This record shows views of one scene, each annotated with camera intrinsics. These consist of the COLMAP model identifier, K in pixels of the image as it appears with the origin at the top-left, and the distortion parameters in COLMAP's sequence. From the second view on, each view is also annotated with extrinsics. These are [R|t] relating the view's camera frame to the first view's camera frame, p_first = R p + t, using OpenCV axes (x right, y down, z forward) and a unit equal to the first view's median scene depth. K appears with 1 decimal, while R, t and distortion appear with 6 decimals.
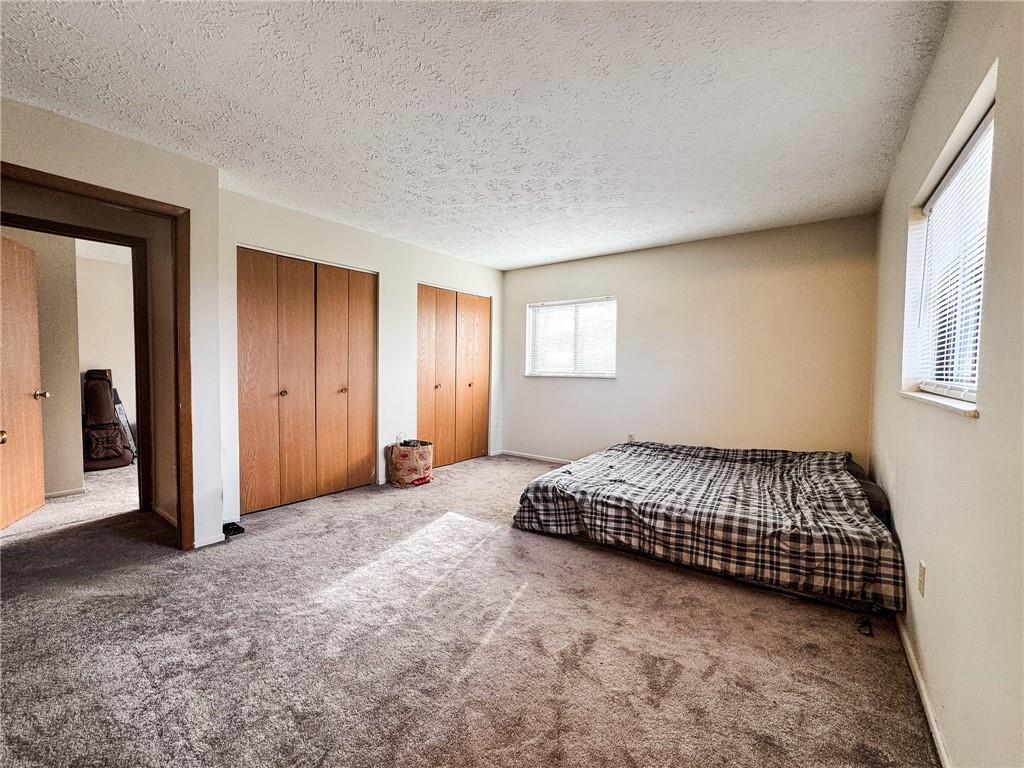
lens RADIAL K [[428.3, 0, 513.7], [0, 428.3, 384.5], [0, 0, 1]] dist [-0.032329, 0.013101]
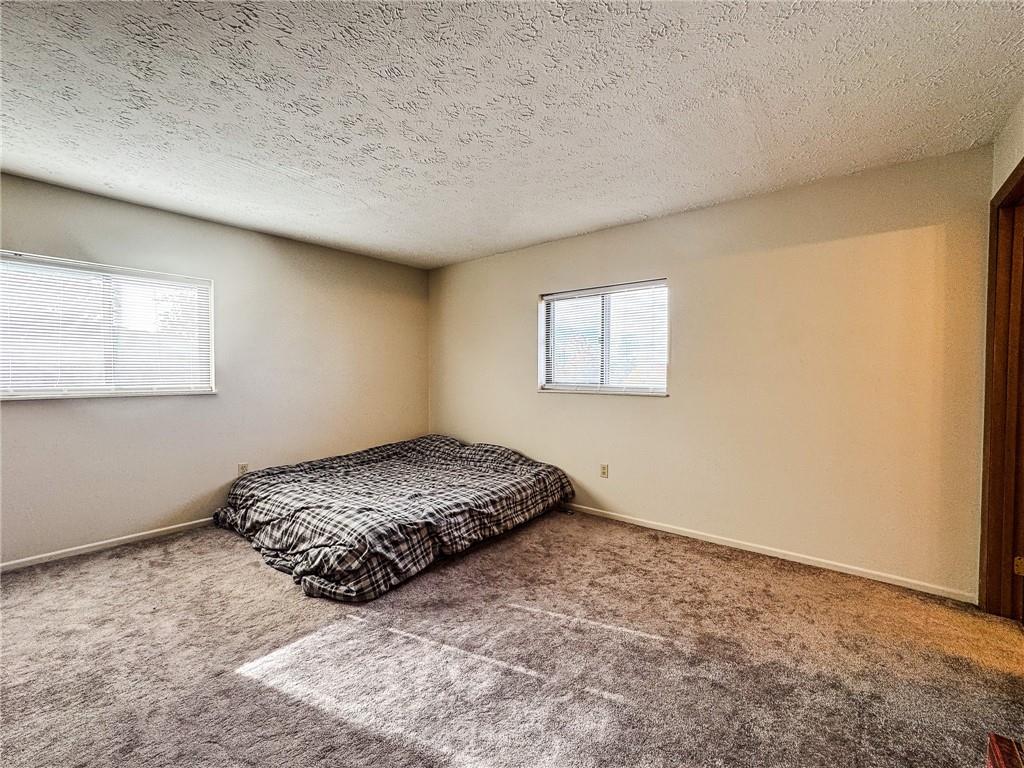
lens RADIAL K [[428.3, 0, 513.7], [0, 428.3, 384.5], [0, 0, 1]] dist [-0.032329, 0.013101]
pose [[0.048738, -0.035220, 0.998190, -0.785355], [0.034586, 0.998838, 0.033554, -0.061750], [-0.998213, 0.032888, 0.049900, 0.784855]]
